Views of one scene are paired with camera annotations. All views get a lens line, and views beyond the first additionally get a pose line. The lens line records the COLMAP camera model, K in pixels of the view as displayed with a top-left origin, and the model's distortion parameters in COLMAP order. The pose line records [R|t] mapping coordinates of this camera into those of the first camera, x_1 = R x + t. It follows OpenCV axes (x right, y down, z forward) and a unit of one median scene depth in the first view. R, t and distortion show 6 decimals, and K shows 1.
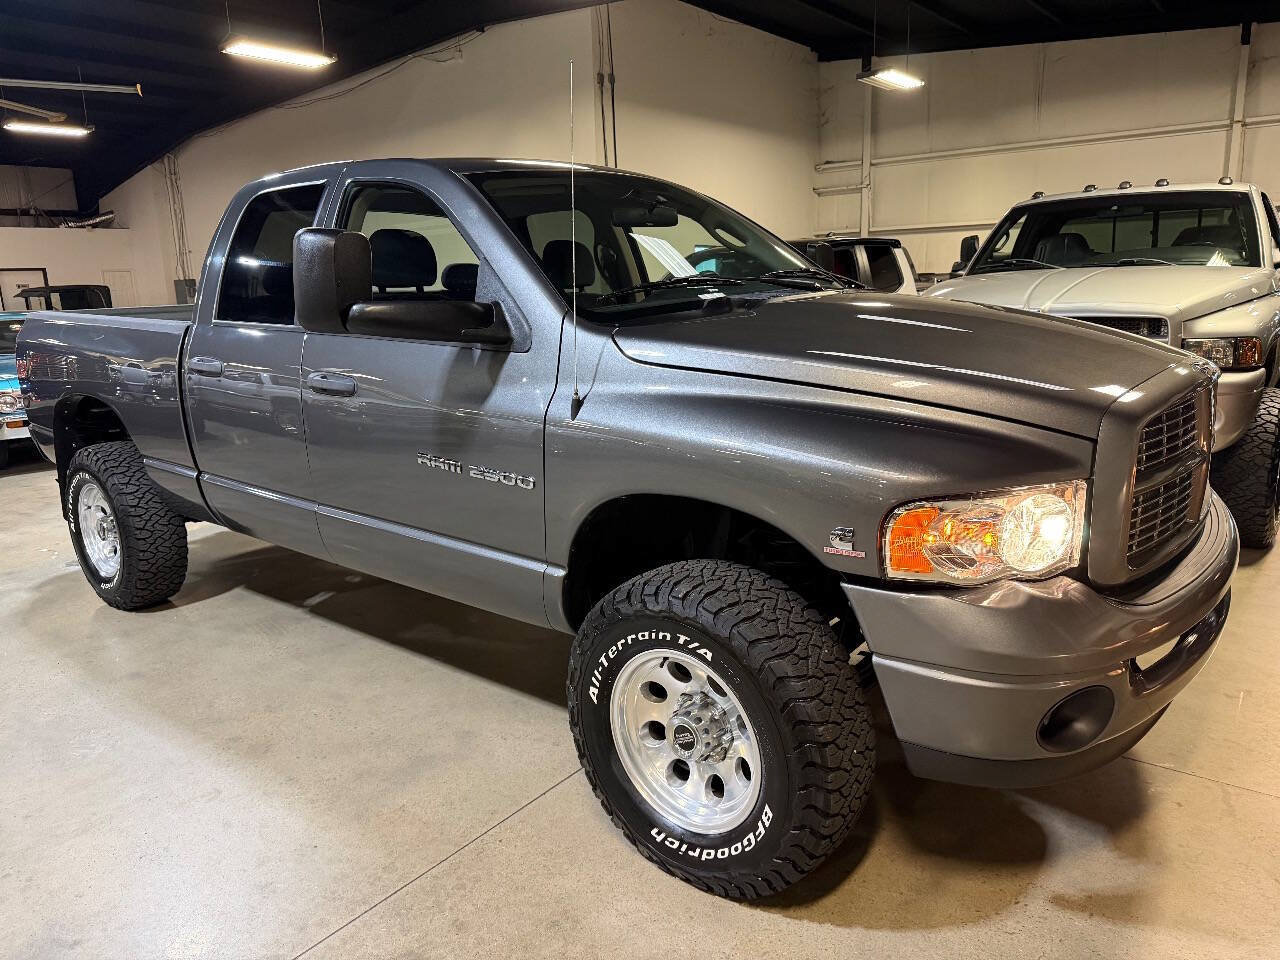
lens RADIAL K [[955.5, 0, 638.0], [0, 955.5, 475.2], [0, 0, 1]] dist [0.035990, -0.028168]
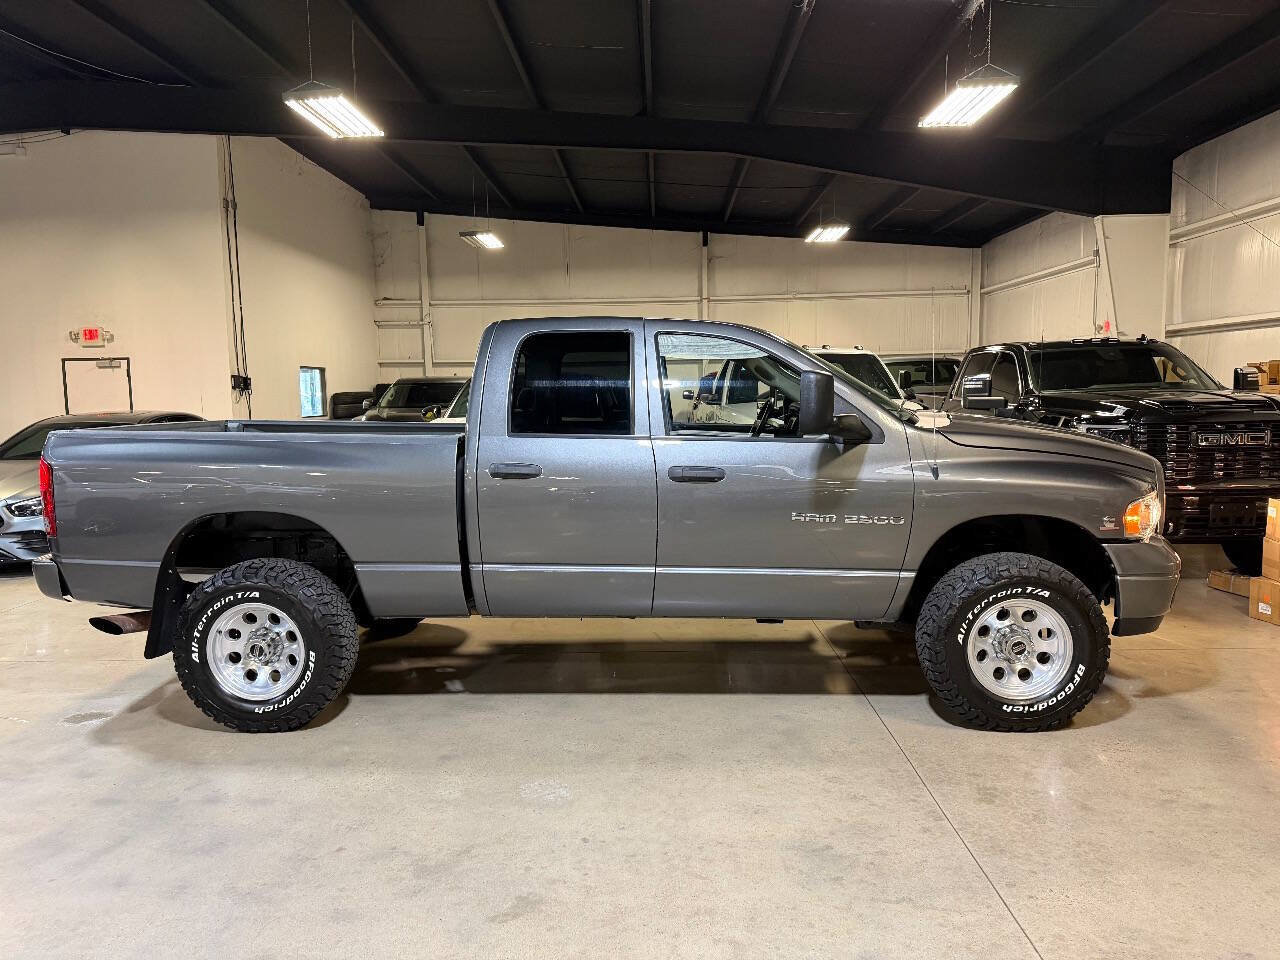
lens RADIAL K [[955.5, 0, 649.1], [0, 955.5, 482.3], [0, 0, 1]] dist [0.035990, -0.028168]
pose [[0.781737, -0.041988, 0.622194, -1.159556], [0.117265, 0.989830, -0.080538, 0.018850], [-0.612484, 0.135921, 0.778710, -0.026955]]
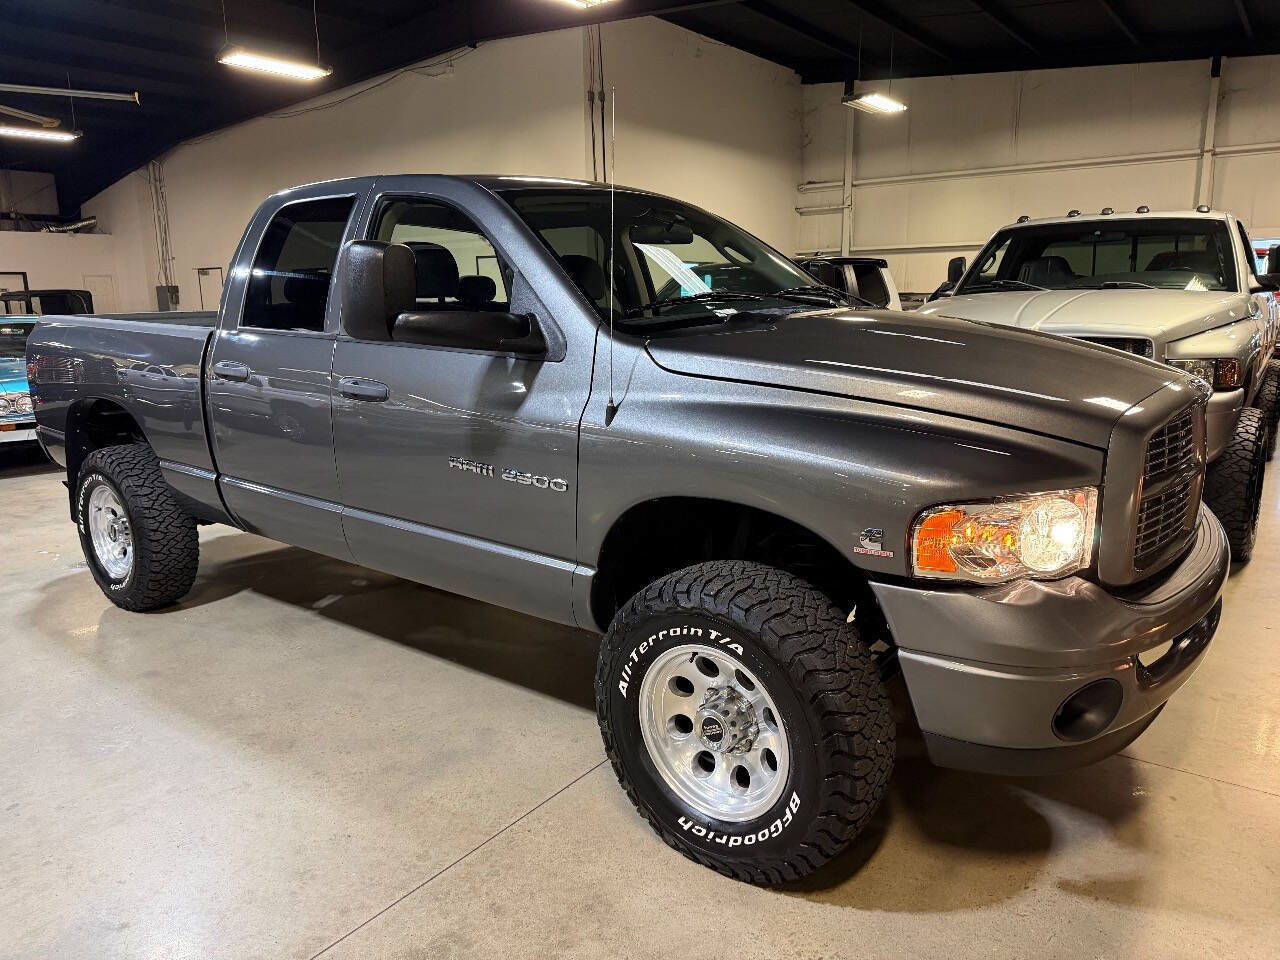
lens RADIAL K [[955.5, 0, 635.0], [0, 955.5, 470.8], [0, 0, 1]] dist [0.035990, -0.028168]
pose [[0.999610, 0.012002, 0.025233, -0.047948], [-0.011532, 0.999758, -0.018718, 0.007957], [-0.025451, 0.018420, 0.999506, -0.037829]]
